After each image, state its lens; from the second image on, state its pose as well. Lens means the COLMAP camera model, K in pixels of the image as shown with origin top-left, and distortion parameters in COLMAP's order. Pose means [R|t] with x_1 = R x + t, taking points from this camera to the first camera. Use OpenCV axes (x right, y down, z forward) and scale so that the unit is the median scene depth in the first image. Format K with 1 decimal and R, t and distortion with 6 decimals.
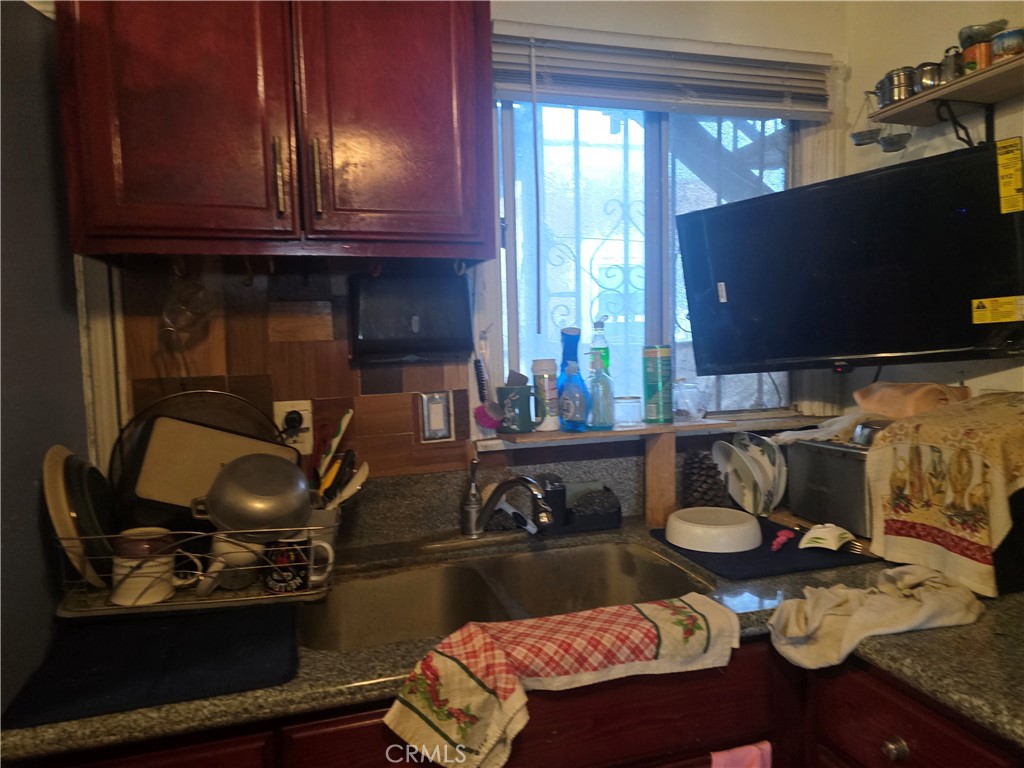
lens RADIAL K [[705.2, 0, 511.5], [0, 705.2, 390.3], [0, 0, 1]] dist [0.002623, 0.000190]
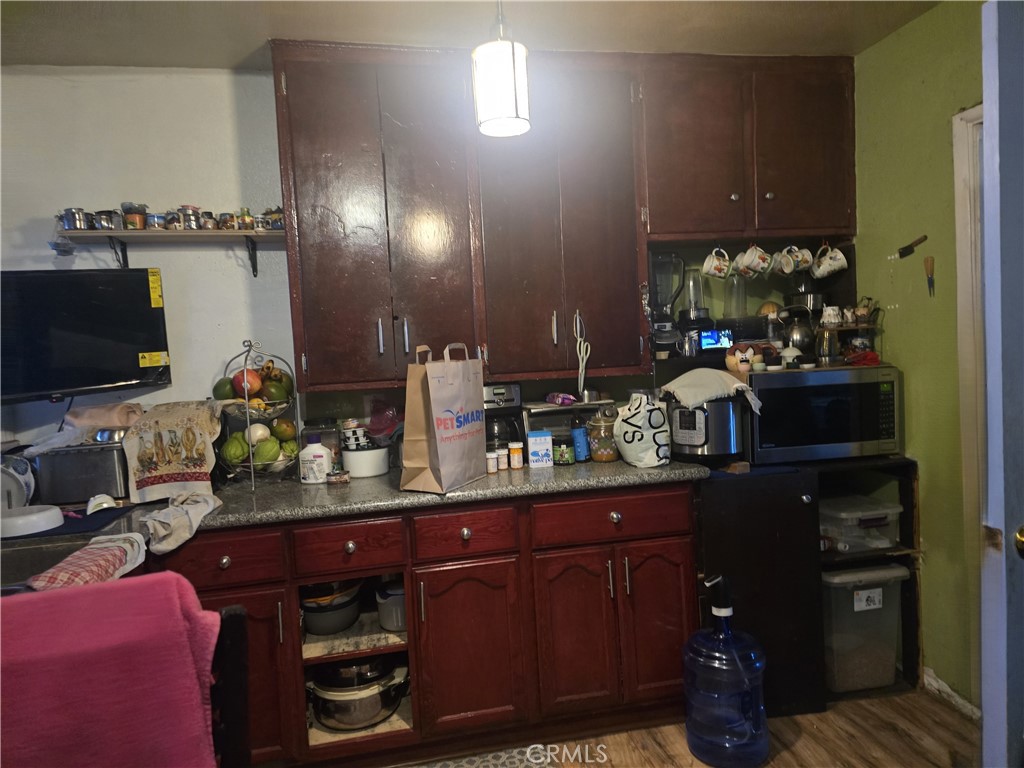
lens RADIAL K [[705.2, 0, 512.7], [0, 705.2, 385.0], [0, 0, 1]] dist [0.002623, 0.000190]
pose [[0.099468, -0.028456, 0.994634, -1.123491], [0.121604, 0.992446, 0.016233, 0.038578], [-0.987582, 0.119337, 0.102177, -0.100745]]
